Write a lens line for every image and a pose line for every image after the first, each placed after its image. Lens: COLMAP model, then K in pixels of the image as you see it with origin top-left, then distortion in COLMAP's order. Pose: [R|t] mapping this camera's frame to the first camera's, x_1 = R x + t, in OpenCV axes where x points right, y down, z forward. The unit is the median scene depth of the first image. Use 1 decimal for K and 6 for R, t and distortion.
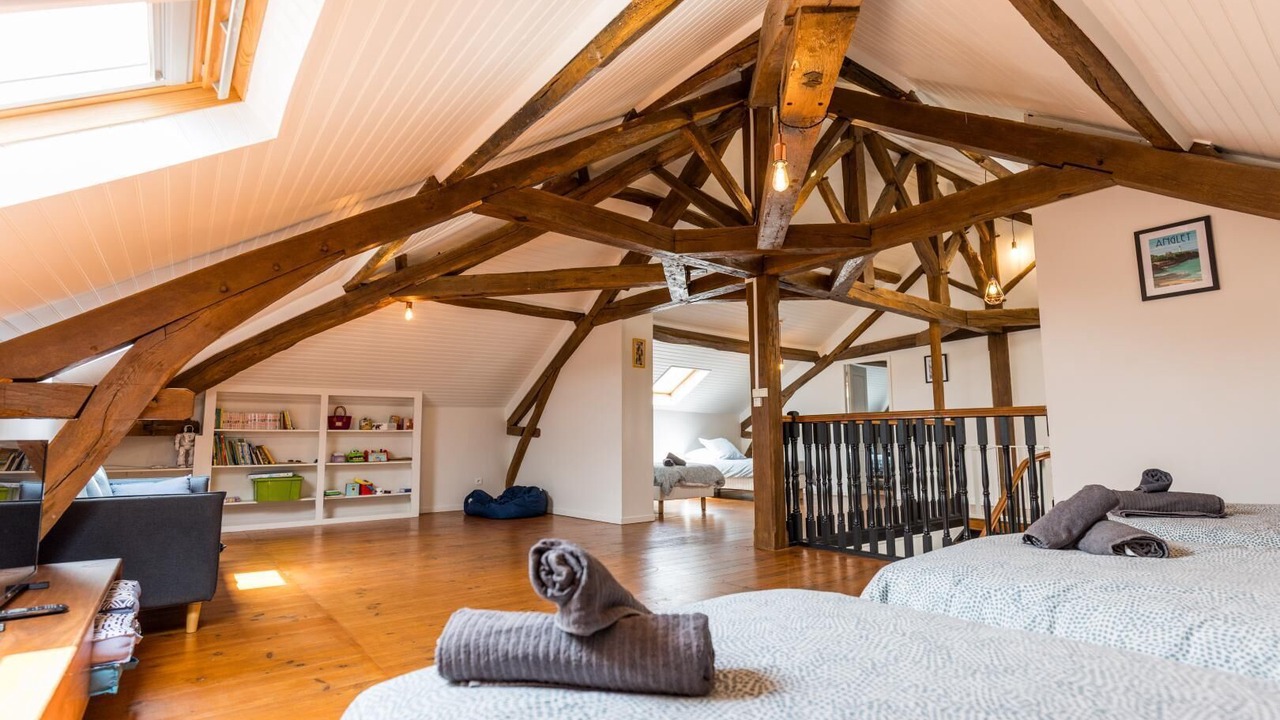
lens RADIAL K [[626.2, 0, 639.4], [0, 626.2, 368.7], [0, 0, 1]] dist [-0.001981, 0.000658]
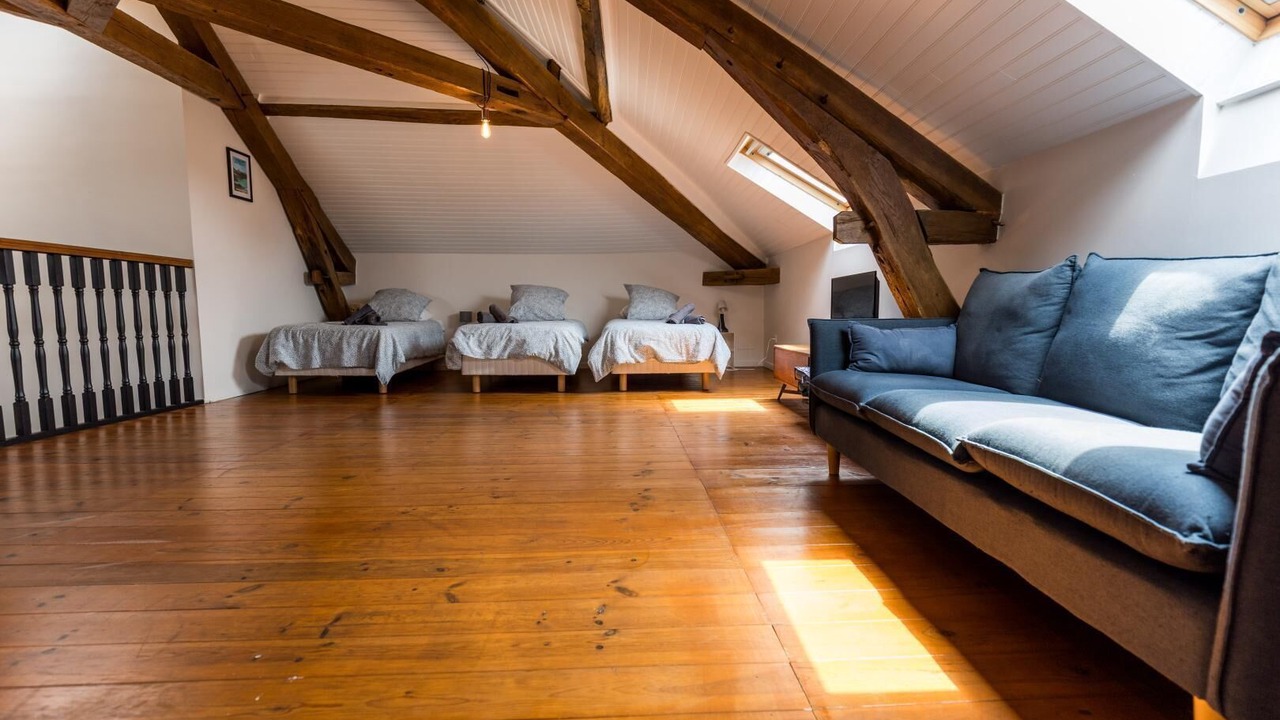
lens RADIAL K [[626.2, 0, 639.4], [0, 626.2, 368.7], [0, 0, 1]] dist [-0.001981, 0.000658]
pose [[-0.809871, -0.048110, 0.584632, -0.842299], [-0.059318, 0.998239, -0.000025, 0.235205], [-0.583602, -0.034699, -0.811298, 1.581839]]
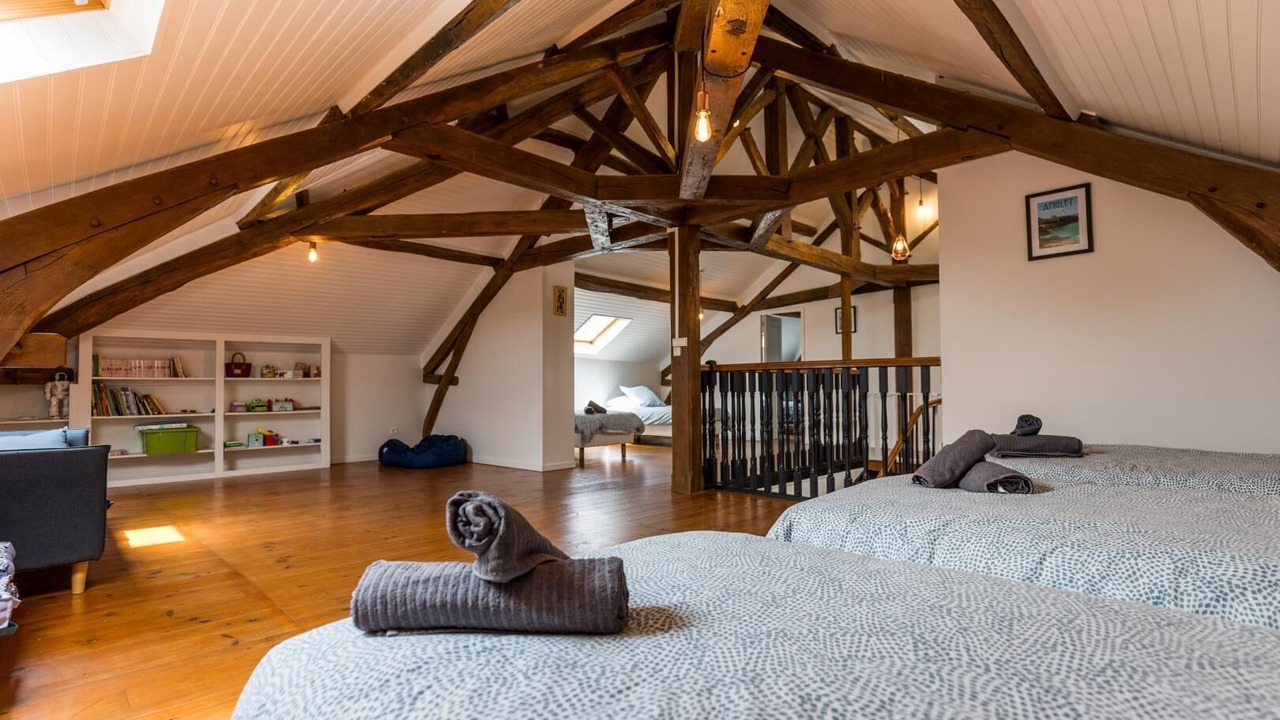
lens RADIAL K [[626.2, 0, 639.4], [0, 626.2, 368.7], [0, 0, 1]] dist [-0.001981, 0.000658]
pose [[0.992231, 0.002721, 0.124377, 0.001565], [-0.013100, 0.996488, 0.082704, -0.002704], [-0.123715, -0.083690, 0.988782, -0.003488]]
